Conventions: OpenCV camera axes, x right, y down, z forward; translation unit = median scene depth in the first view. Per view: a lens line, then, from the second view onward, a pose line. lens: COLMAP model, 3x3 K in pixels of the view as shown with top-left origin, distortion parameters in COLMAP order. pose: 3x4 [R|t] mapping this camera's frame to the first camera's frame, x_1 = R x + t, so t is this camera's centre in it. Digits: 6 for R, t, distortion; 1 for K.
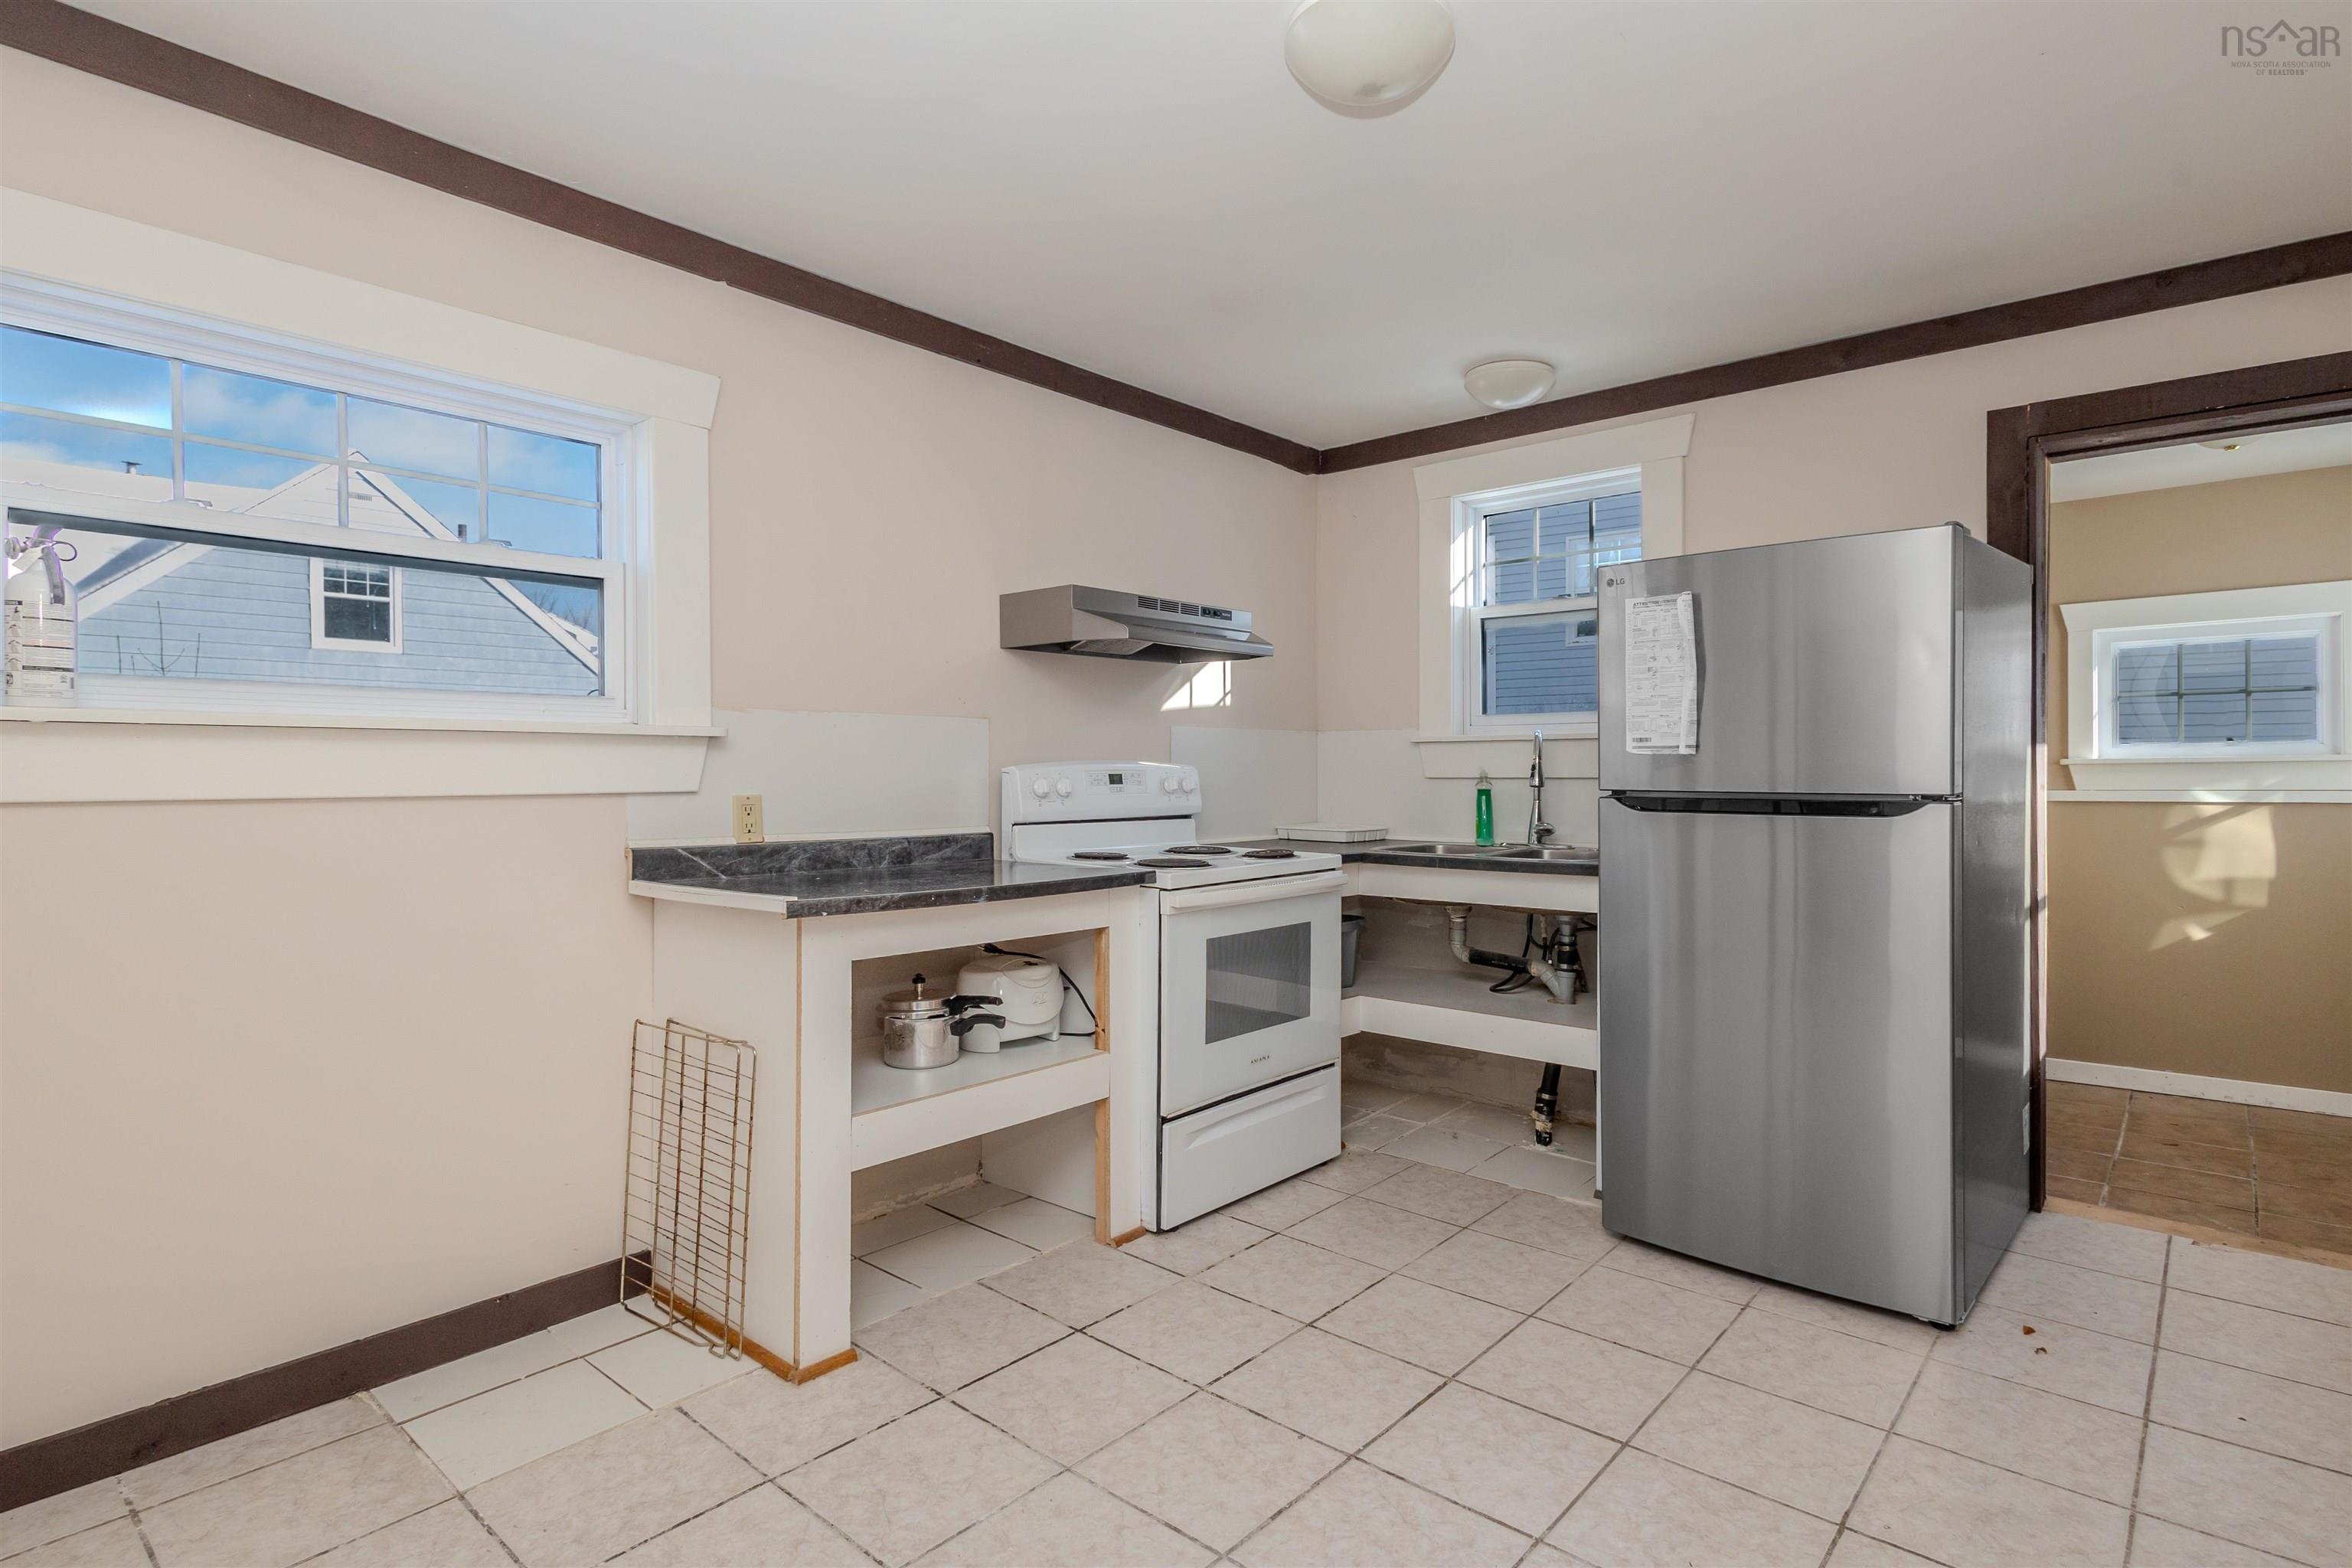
lens RADIAL K [[1152.6, 0, 1270.8], [0, 1152.6, 789.1], [0, 0, 1]] dist [0.002845, -0.000243]
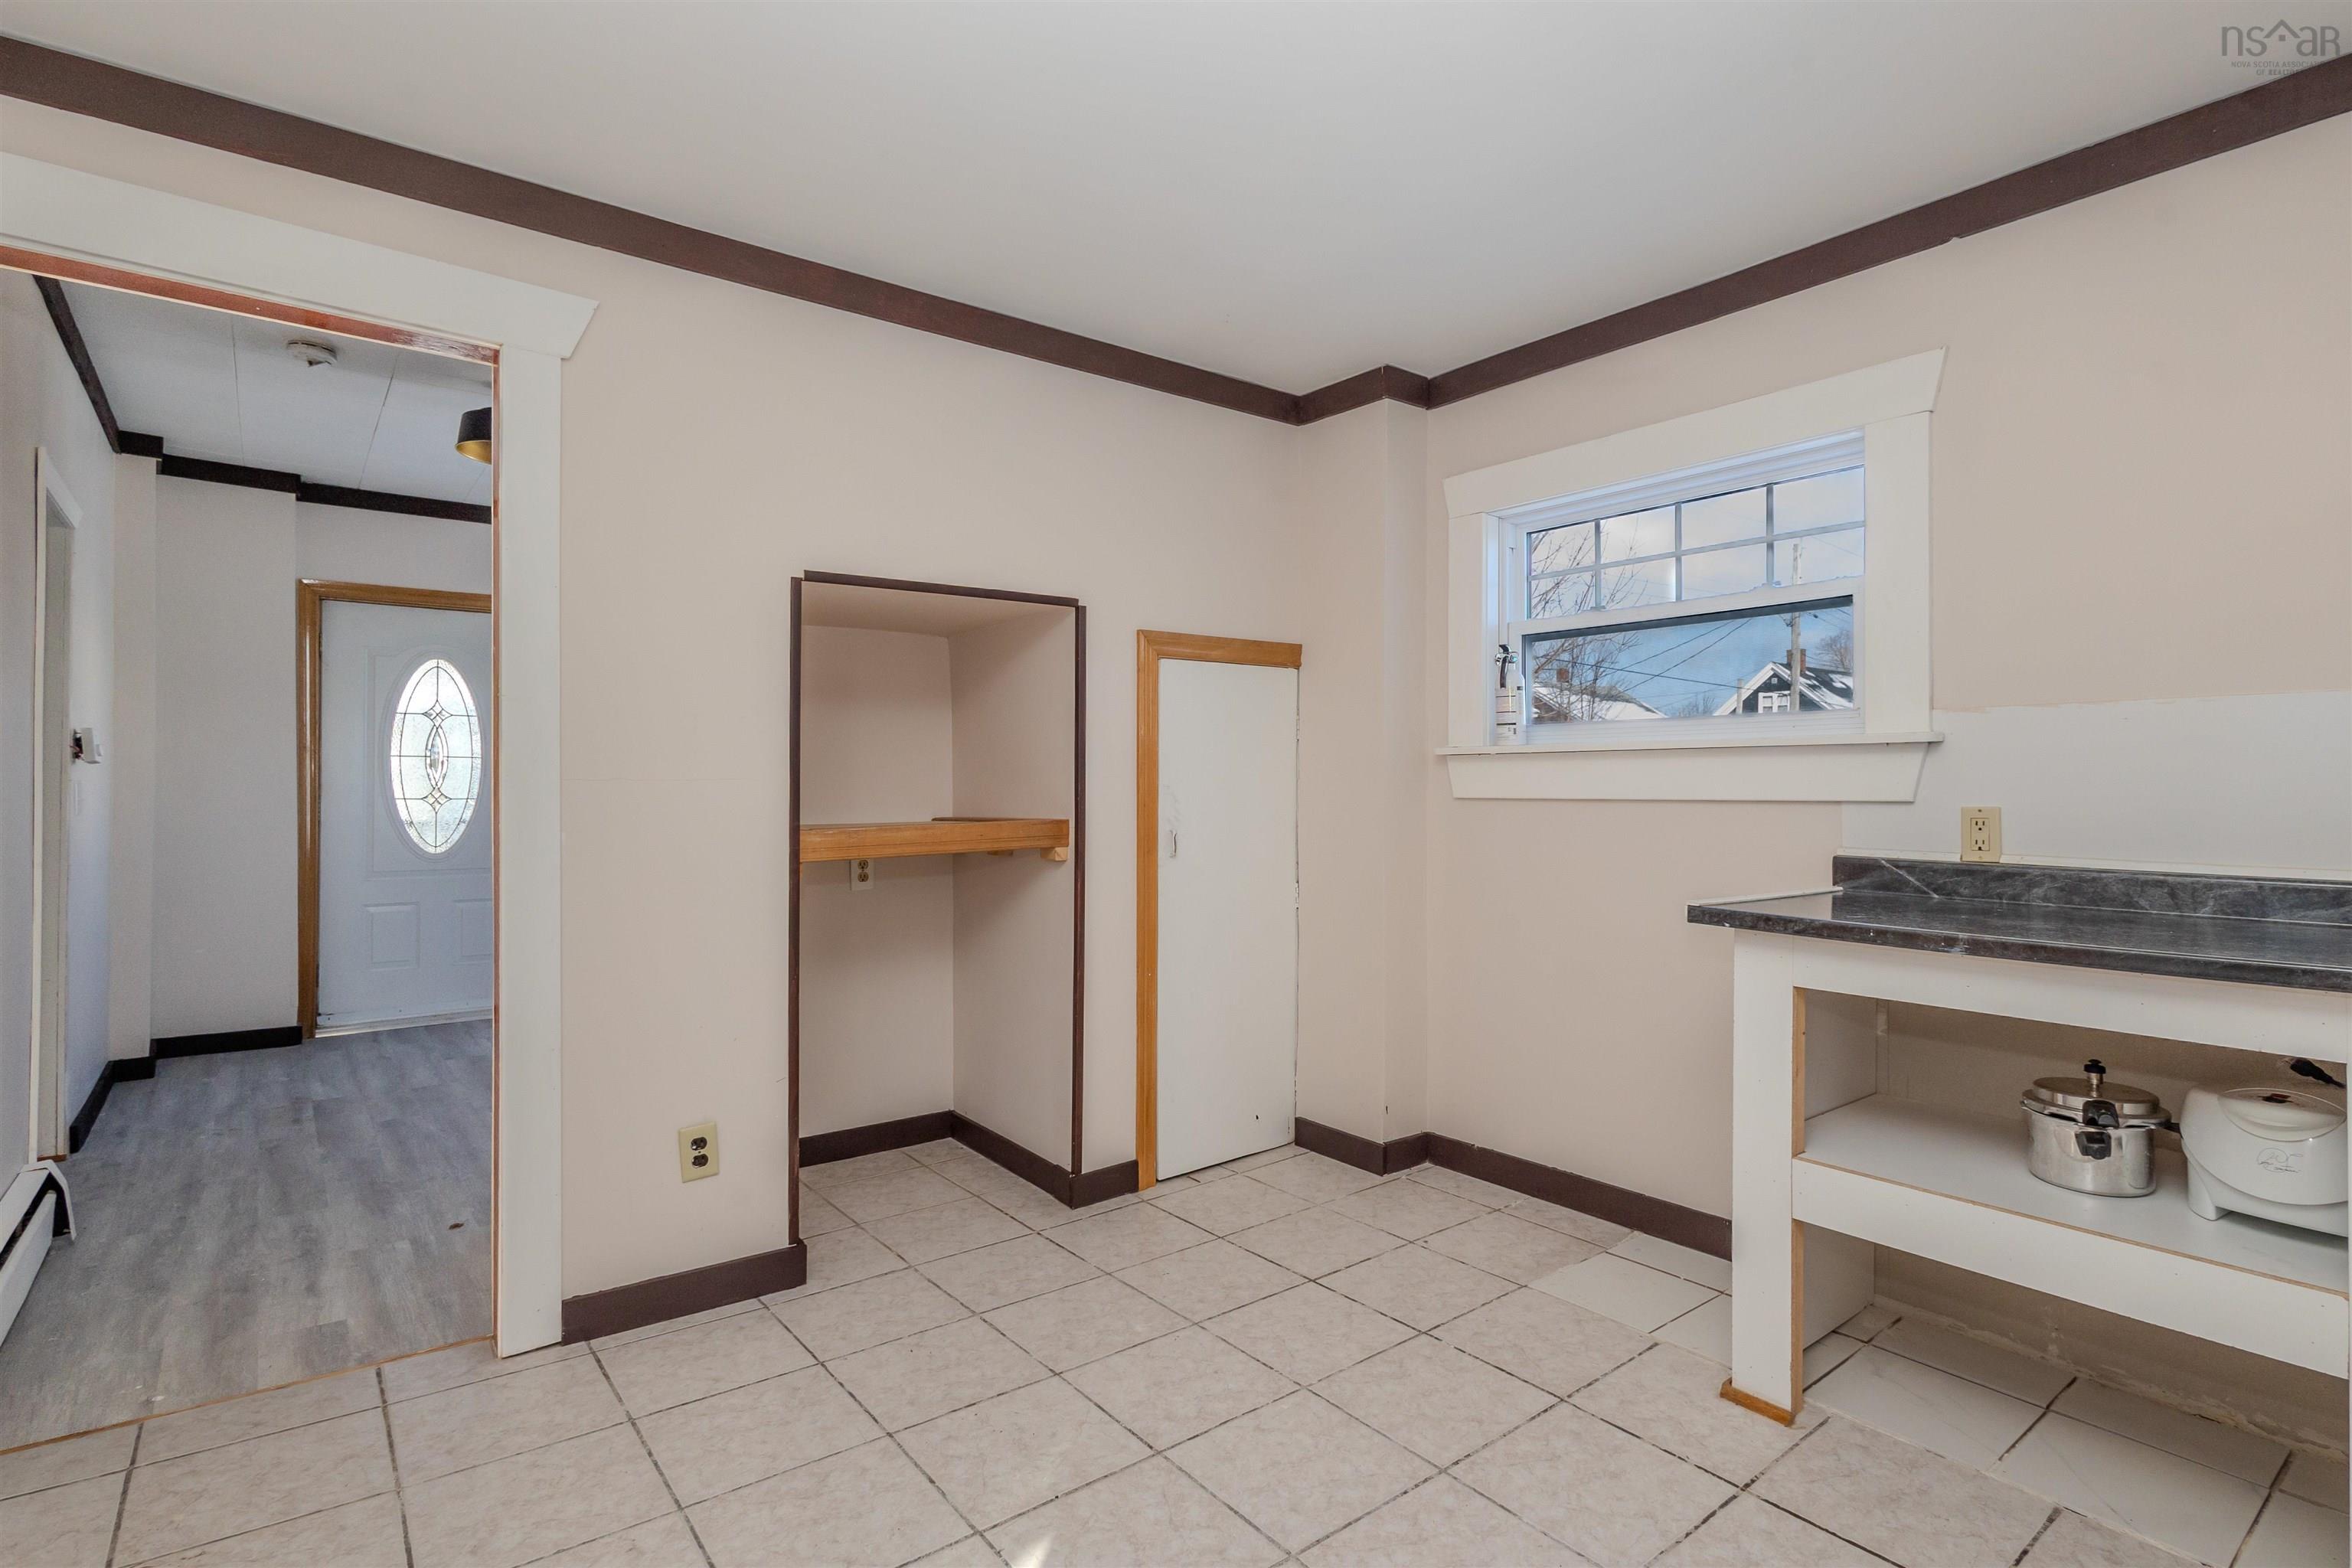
lens RADIAL K [[1152.6, 0, 1190.3], [0, 1152.6, 774.1], [0, 0, 1]] dist [0.002845, -0.000243]
pose [[-0.219575, -0.005893, -0.975578, 0.543553], [-0.014333, 0.999893, -0.002814, -0.008638], [0.975490, 0.013365, -0.219636, 0.626685]]
